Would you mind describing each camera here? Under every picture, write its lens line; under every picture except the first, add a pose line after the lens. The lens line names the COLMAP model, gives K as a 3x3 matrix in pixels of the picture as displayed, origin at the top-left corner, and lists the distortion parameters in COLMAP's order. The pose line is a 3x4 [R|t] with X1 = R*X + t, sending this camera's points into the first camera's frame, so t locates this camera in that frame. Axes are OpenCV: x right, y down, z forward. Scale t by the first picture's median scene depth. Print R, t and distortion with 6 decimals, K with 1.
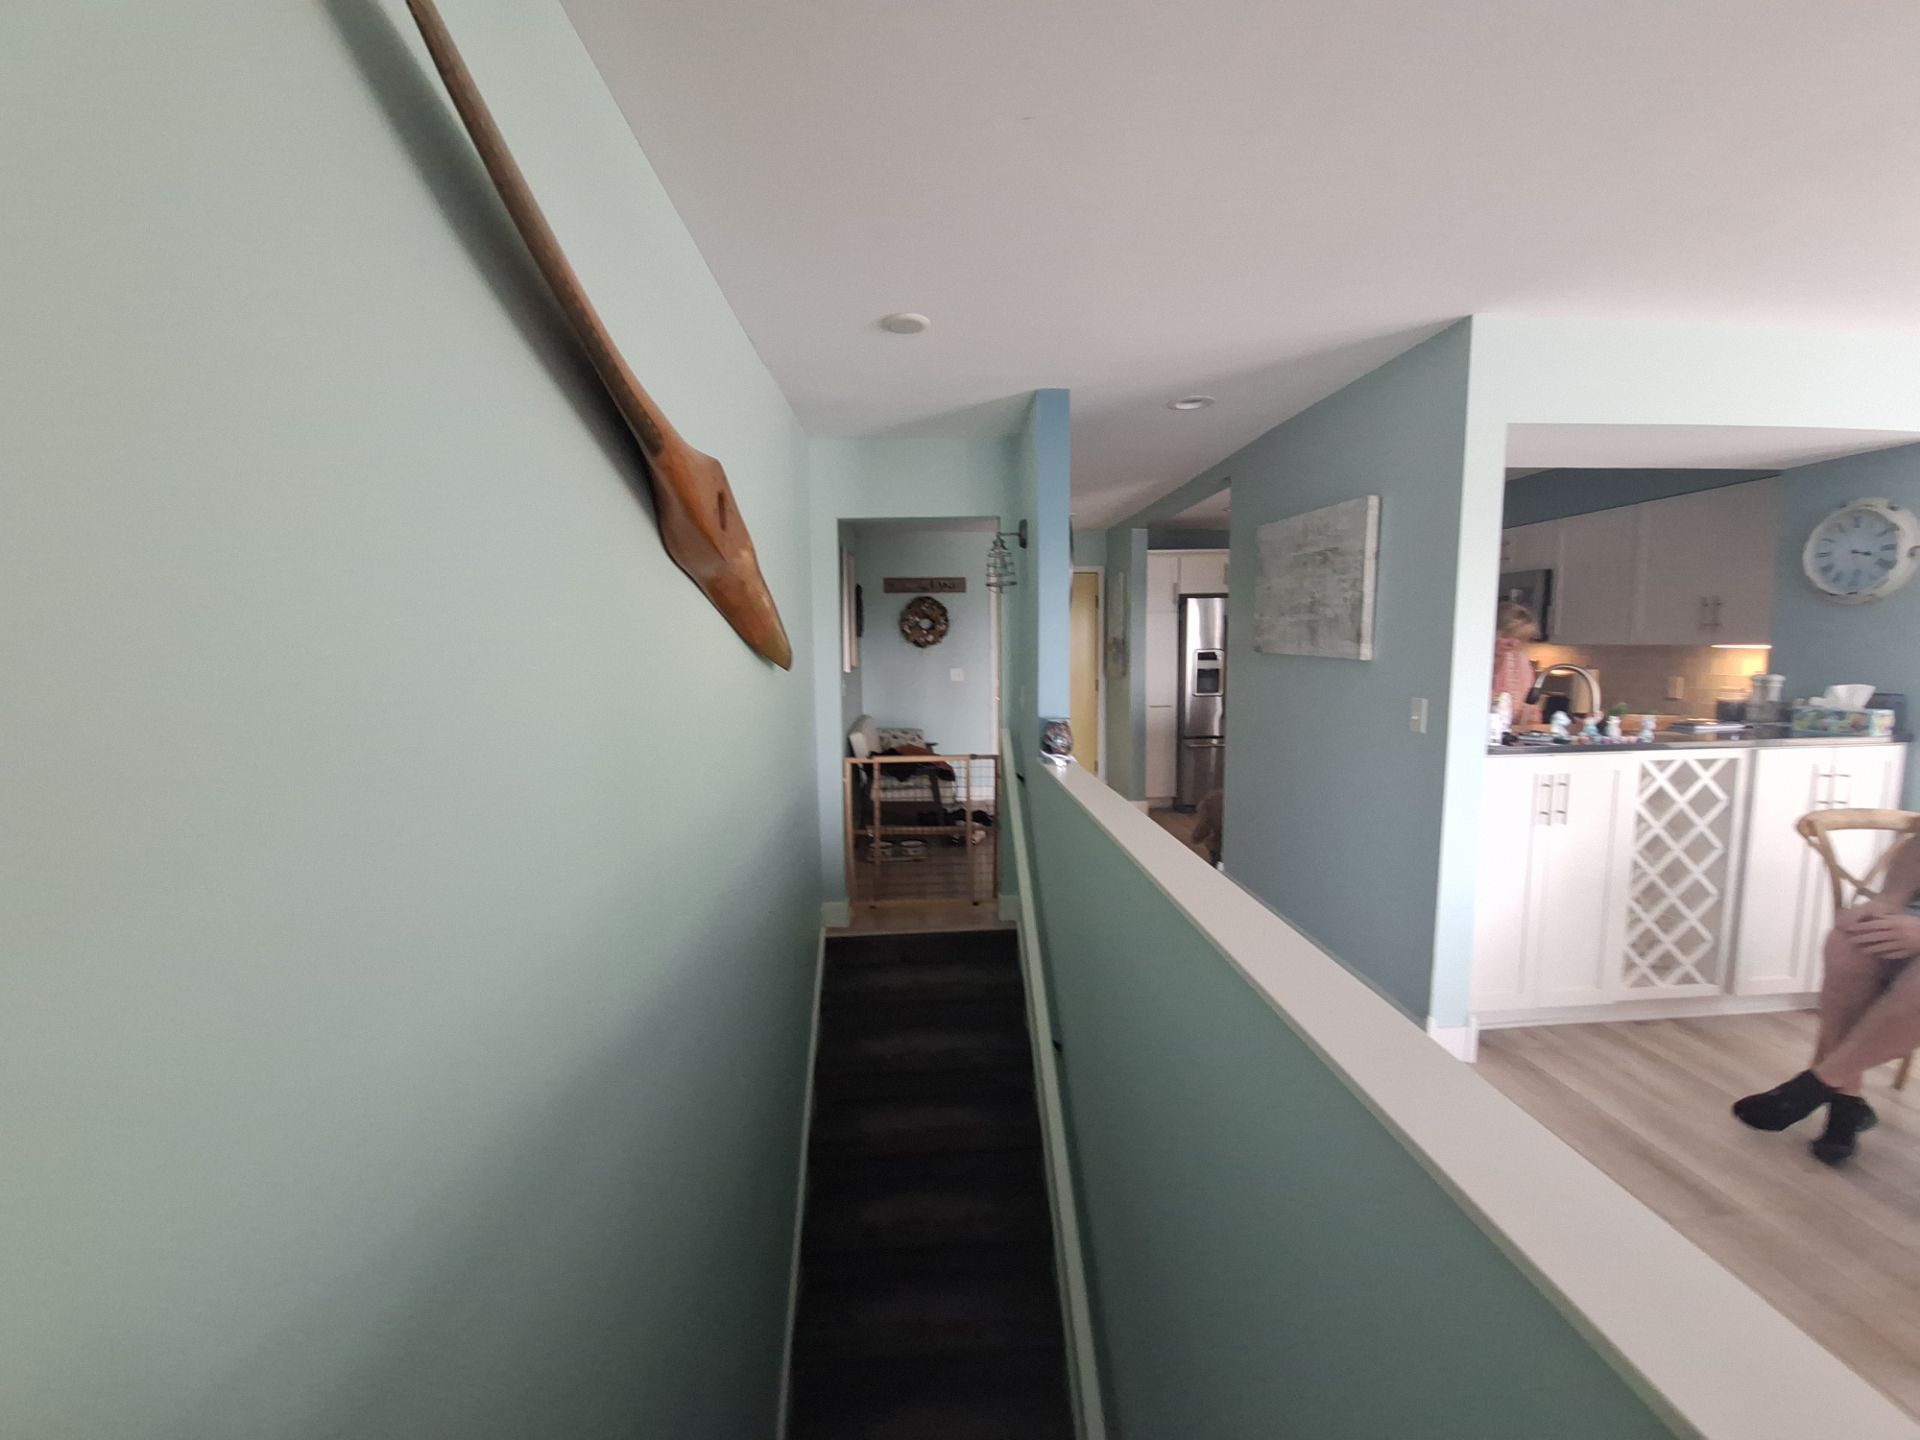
lens RADIAL K [[780.7, 0, 957.3], [0, 780.7, 723.0], [0, 0, 1]] dist [0.000998, 0.000039]
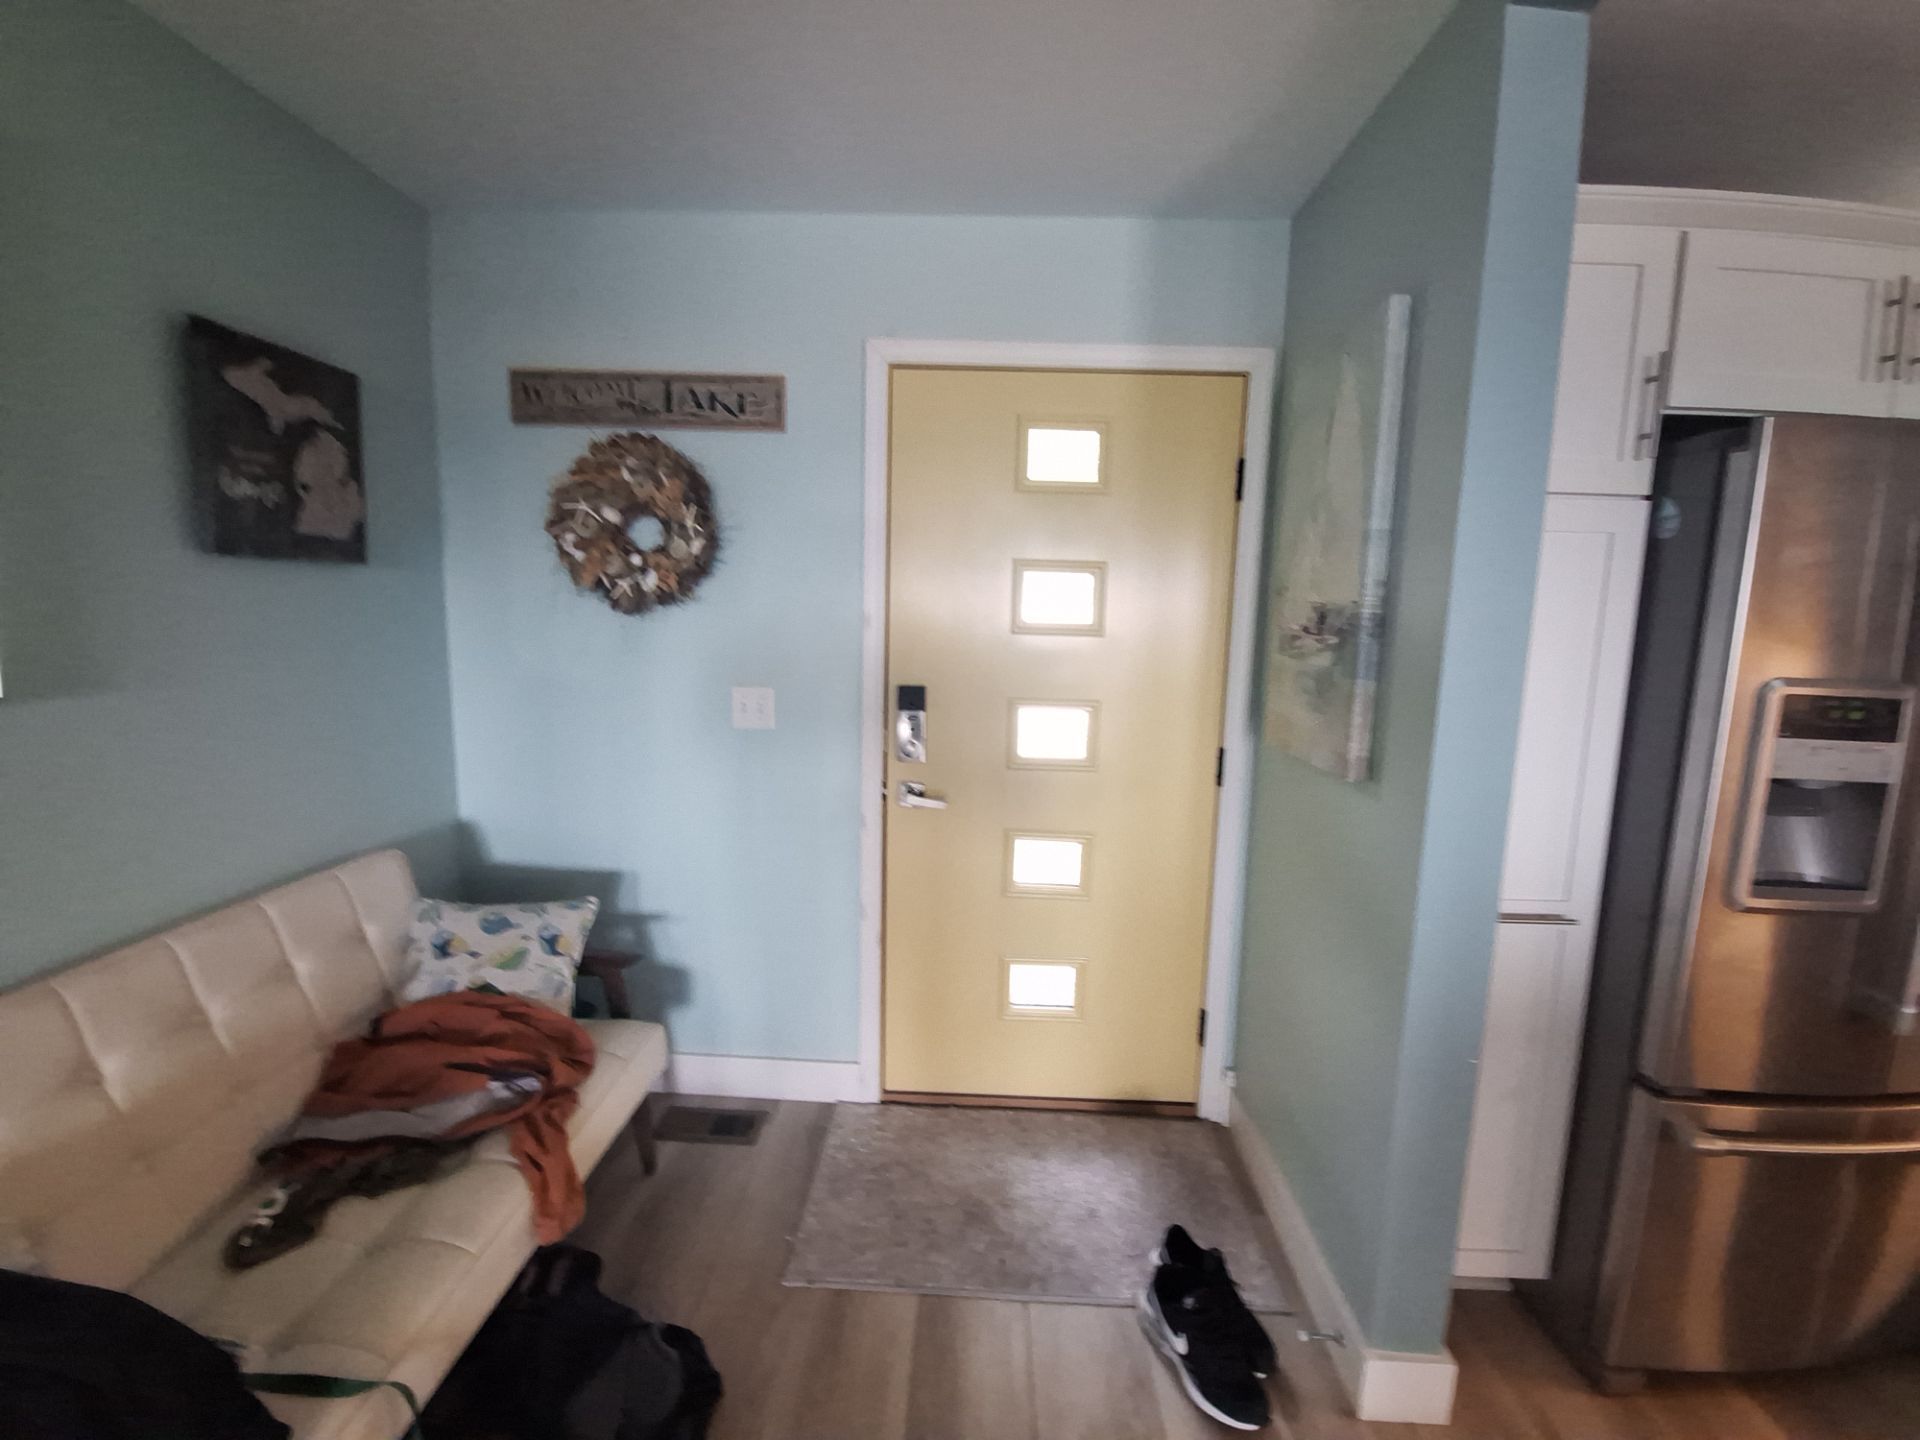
lens RADIAL K [[780.7, 0, 964.6], [0, 780.7, 711.2], [0, 0, 1]] dist [0.000998, 0.000039]
pose [[0.997187, 0.048118, -0.057468, 0.100214], [-0.046763, 0.998601, 0.024698, -0.073246], [0.058576, -0.021942, 0.998042, 0.714135]]
